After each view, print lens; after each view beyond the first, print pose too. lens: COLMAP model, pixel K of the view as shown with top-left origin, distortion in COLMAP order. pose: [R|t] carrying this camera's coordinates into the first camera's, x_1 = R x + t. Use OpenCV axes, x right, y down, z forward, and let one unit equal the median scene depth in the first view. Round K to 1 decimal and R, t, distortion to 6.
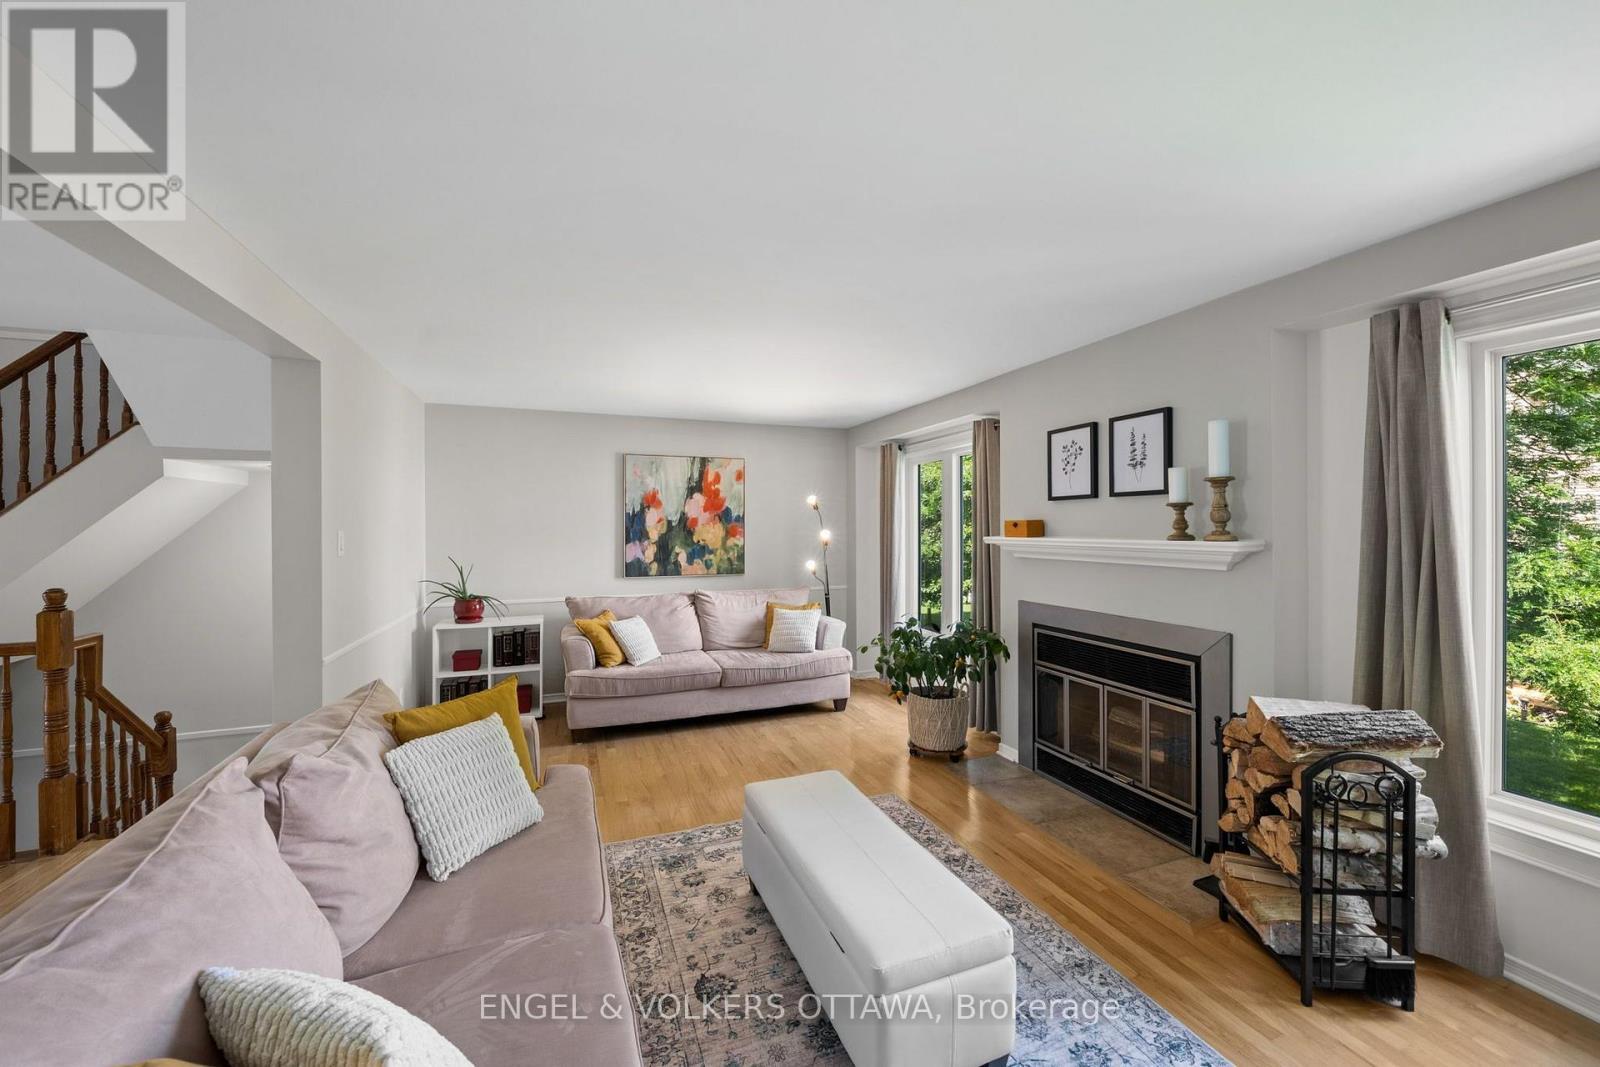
lens RADIAL K [[602.4, 0, 794.8], [0, 602.4, 527.8], [0, 0, 1]] dist [-0.000838, -0.000166]
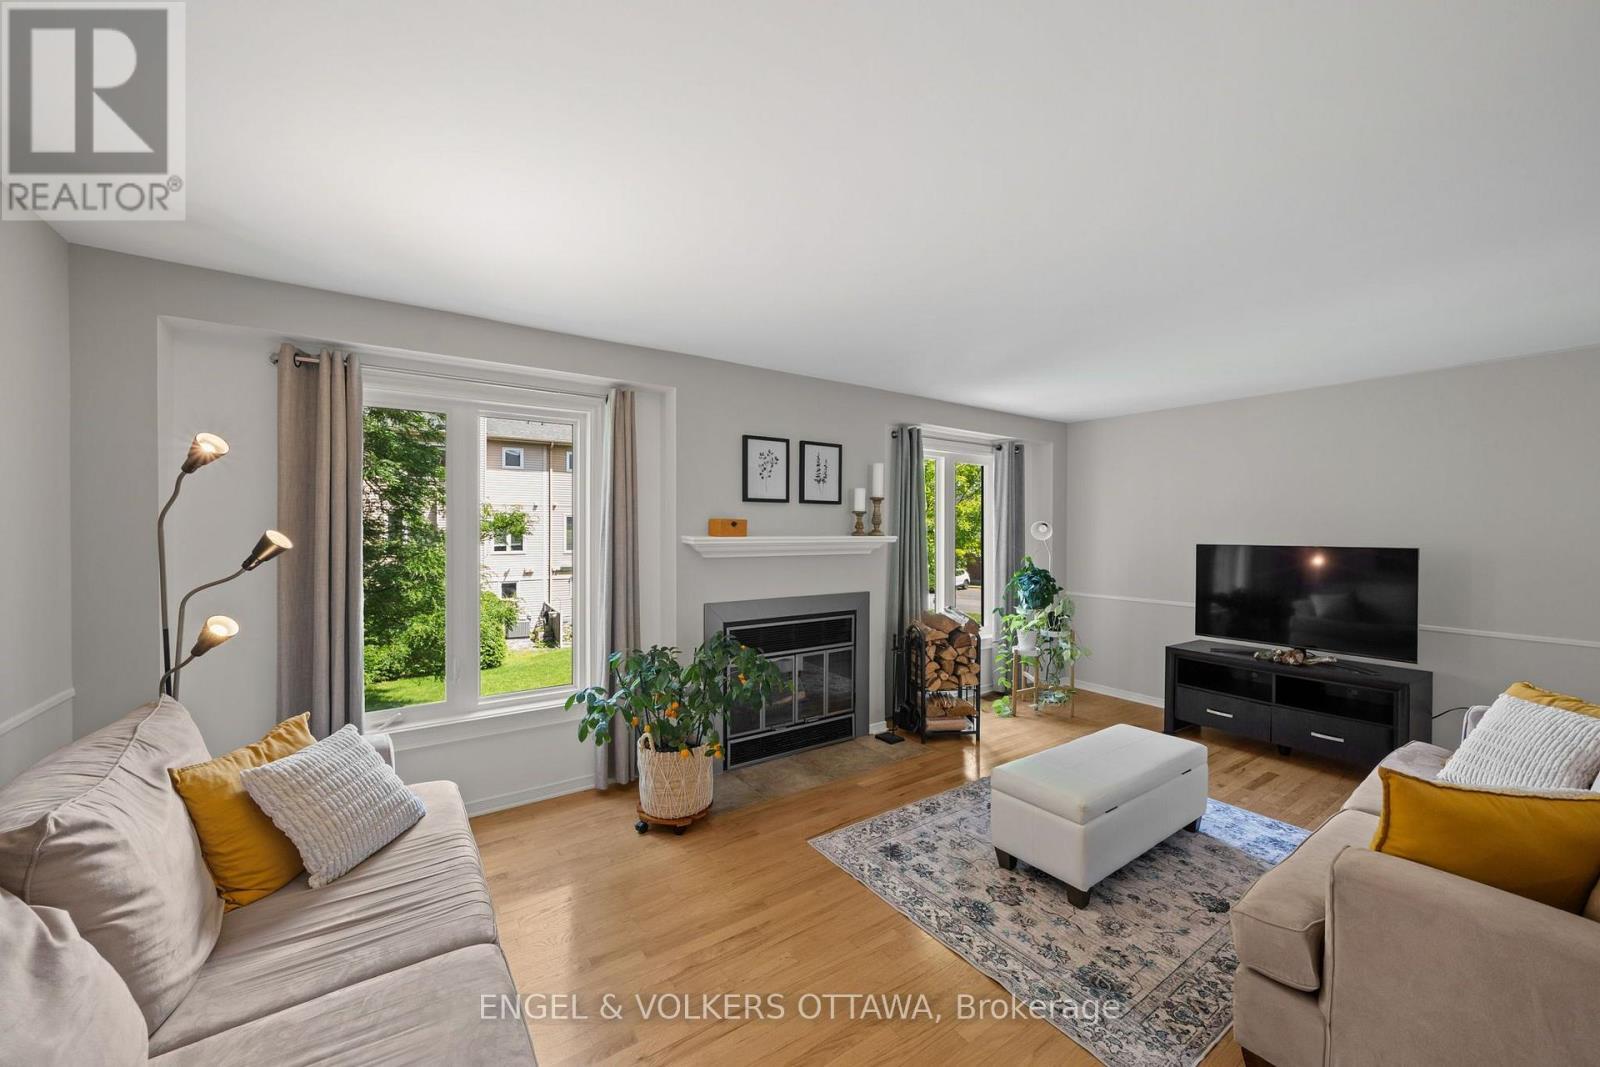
lens RADIAL K [[602.4, 0, 794.8], [0, 602.4, 527.8], [0, 0, 1]] dist [-0.000838, -0.000166]
pose [[-0.237788, 0.000101, 0.971317, -0.603225], [-0.004791, 0.999988, -0.001277, 0.002094], [-0.971305, -0.004957, -0.237785, 1.135451]]
